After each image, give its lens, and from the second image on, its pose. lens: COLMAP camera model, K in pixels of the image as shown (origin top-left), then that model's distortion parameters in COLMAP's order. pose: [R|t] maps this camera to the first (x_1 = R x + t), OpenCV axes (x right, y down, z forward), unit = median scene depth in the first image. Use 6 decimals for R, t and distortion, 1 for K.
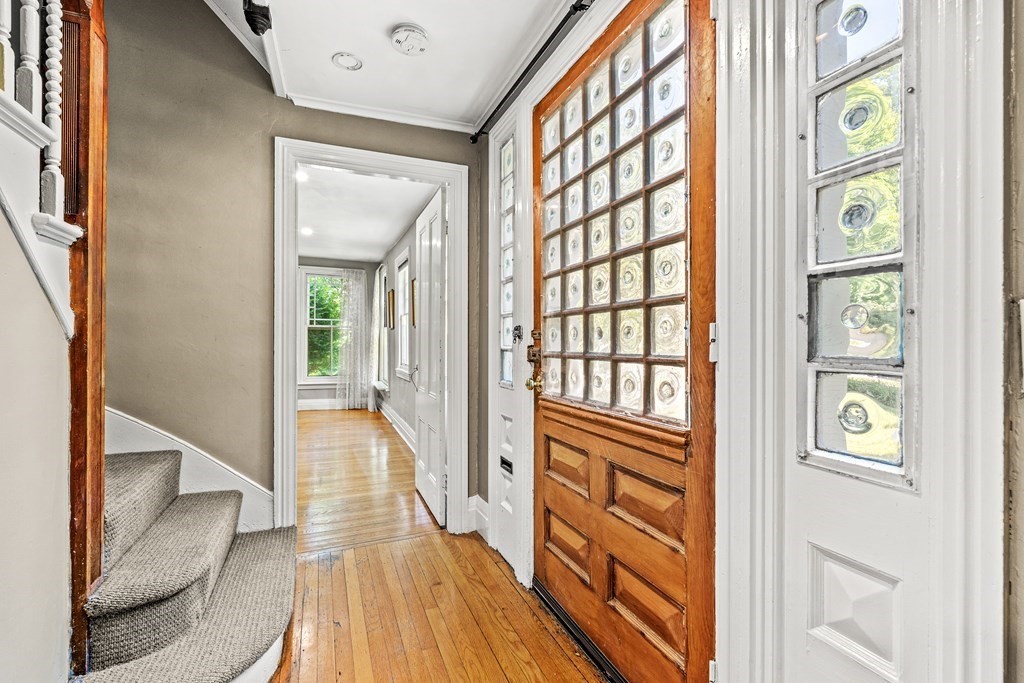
lens RADIAL K [[455.9, 0, 513.5], [0, 455.9, 338.0], [0, 0, 1]] dist [0.000993, -0.000964]
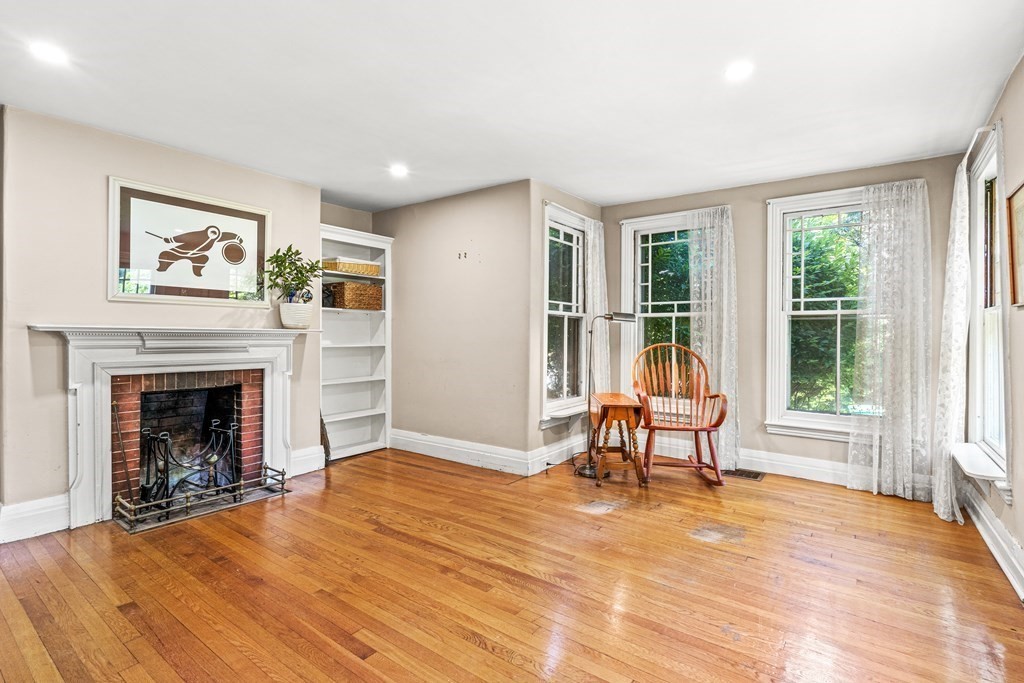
lens RADIAL K [[494.7, 0, 504.8], [0, 494.7, 338.6], [0, 0, 1]] dist [-0.001139, 0.001615]
pose [[0.518002, -0.000072, -0.855379, -0.134535], [0.005952, 0.999976, 0.003520, -0.001065], [0.855359, -0.006914, 0.517990, 0.429201]]
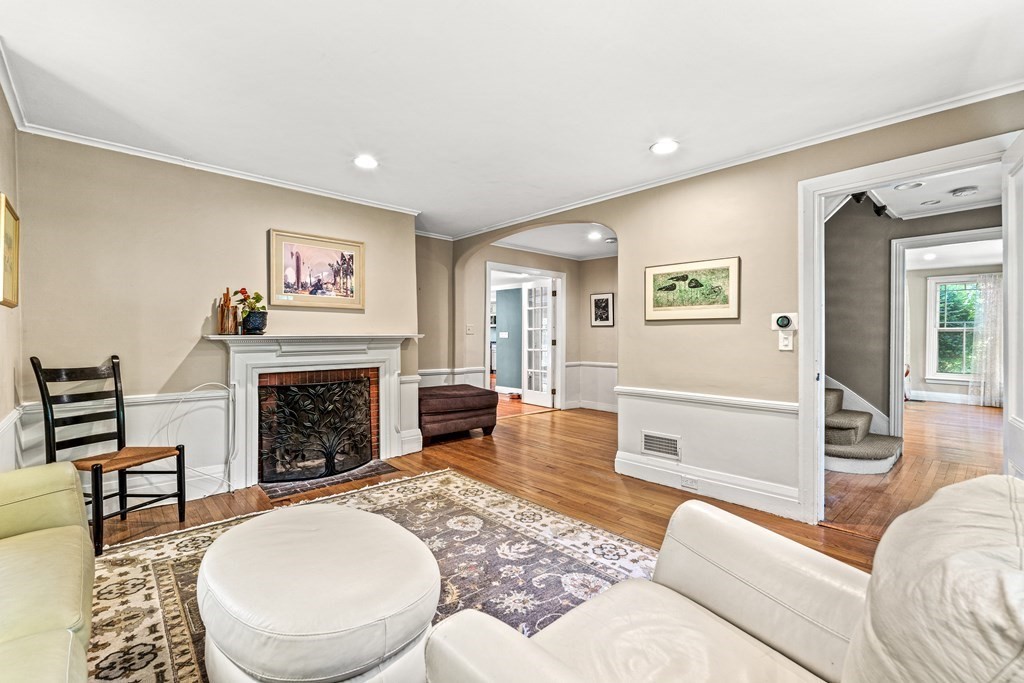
lens RADIAL K [[455.9, 0, 515.5], [0, 455.9, 341.3], [0, 0, 1]] dist [0.000993, -0.000964]
pose [[0.355345, 0.007024, -0.934709, 0.242817], [0.001092, 0.999968, 0.007929, -0.004398], [0.934735, -0.003838, 0.355326, -0.397820]]
